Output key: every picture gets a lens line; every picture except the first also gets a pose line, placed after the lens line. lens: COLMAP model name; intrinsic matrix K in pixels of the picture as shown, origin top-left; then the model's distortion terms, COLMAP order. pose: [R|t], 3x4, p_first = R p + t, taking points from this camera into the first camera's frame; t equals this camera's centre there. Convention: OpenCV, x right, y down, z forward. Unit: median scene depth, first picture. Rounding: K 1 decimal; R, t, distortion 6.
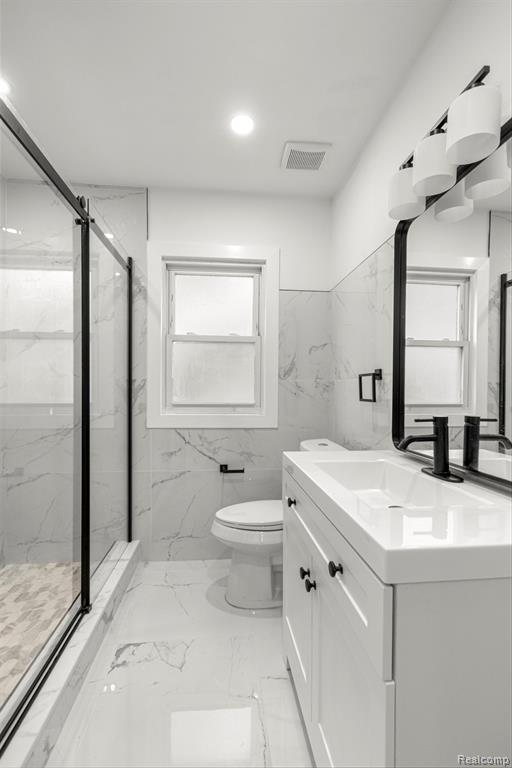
lens RADIAL K [[354.5, 0, 259.9], [0, 354.5, 394.7], [0, 0, 1]] dist [0.006043, -0.003842]
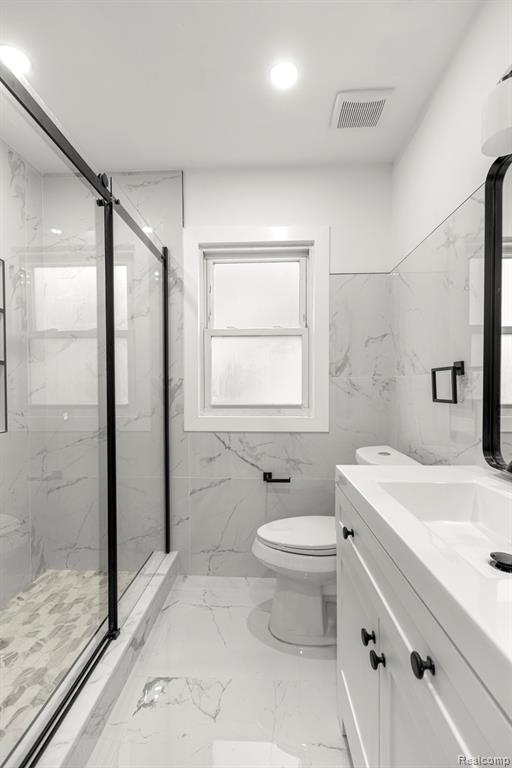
lens RADIAL K [[354.5, 0, 254.5], [0, 354.5, 393.7], [0, 0, 1]] dist [0.006043, -0.003842]
pose [[0.988144, -0.006303, -0.153404, 0.004692], [0.006693, 0.999976, 0.002022, -0.004363], [0.153387, -0.003025, 0.988162, 0.122998]]
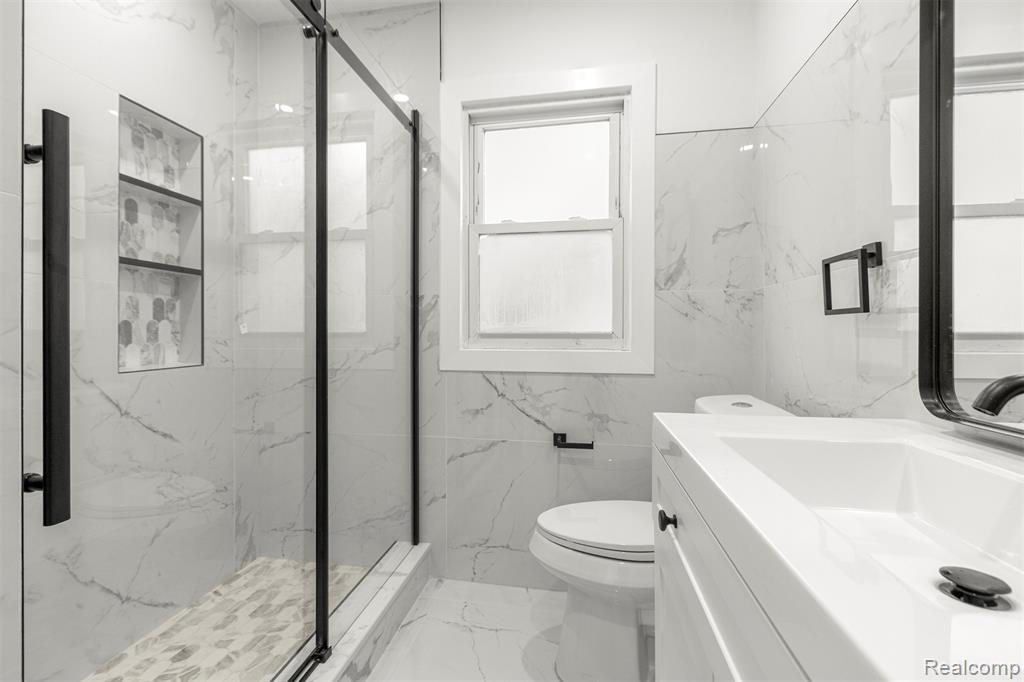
lens RADIAL K [[472.6, 0, 502.7], [0, 472.6, 336.6], [0, 0, 1]] dist [0.006043, -0.003842]
pose [[0.956868, -0.006163, -0.290458, 0.043122], [0.002519, 0.999913, -0.012916, 0.046676], [0.290512, 0.011627, 0.956801, 0.222595]]
